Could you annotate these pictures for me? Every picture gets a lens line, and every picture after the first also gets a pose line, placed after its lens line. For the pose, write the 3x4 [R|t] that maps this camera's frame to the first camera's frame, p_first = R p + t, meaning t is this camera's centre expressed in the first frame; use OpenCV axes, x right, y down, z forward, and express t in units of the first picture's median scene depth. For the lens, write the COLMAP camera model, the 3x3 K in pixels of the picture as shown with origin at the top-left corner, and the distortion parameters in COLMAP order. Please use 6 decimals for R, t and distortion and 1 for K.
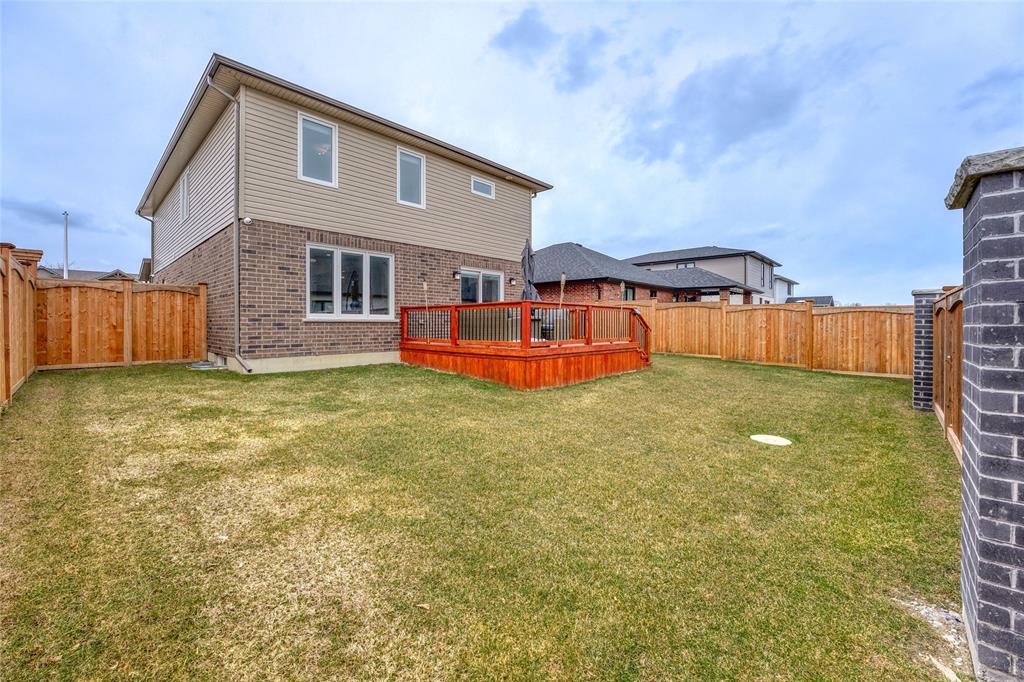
lens RADIAL K [[411.8, 0, 509.7], [0, 411.8, 323.0], [0, 0, 1]] dist [-0.000715, -0.000049]
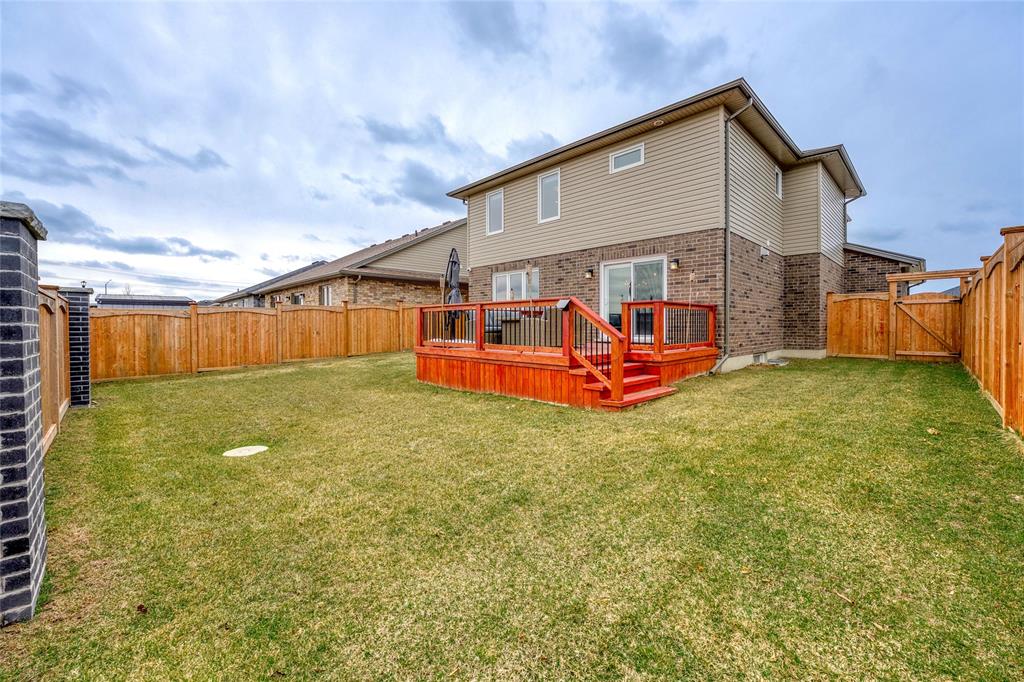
lens RADIAL K [[411.8, 0, 509.7], [0, 411.8, 323.0], [0, 0, 1]] dist [-0.000715, -0.000049]
pose [[-0.040552, -0.004578, -0.999167, 0.865880], [0.003892, 0.999981, -0.004739, -0.000064], [0.999170, -0.004081, -0.040534, 0.913386]]
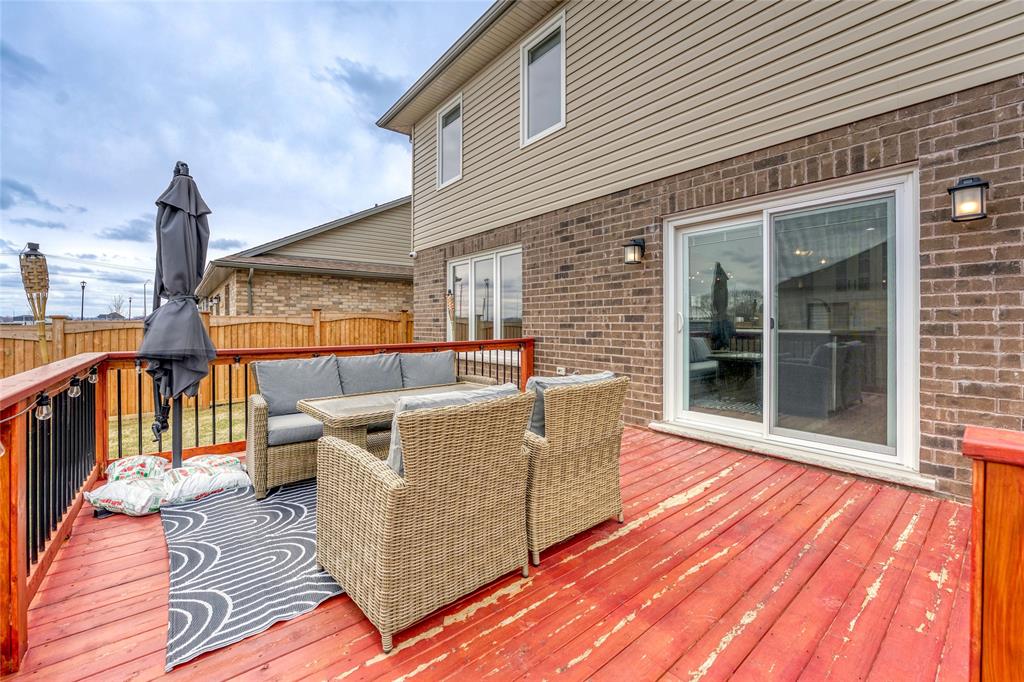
lens RADIAL K [[411.8, 0, 509.7], [0, 411.8, 323.0], [0, 0, 1]] dist [-0.000715, -0.000049]
pose [[-0.129124, 0.006761, -0.991605, 0.261793], [0.006865, 0.999959, 0.005924, -0.058695], [0.991605, -0.006043, -0.129165, 0.998650]]
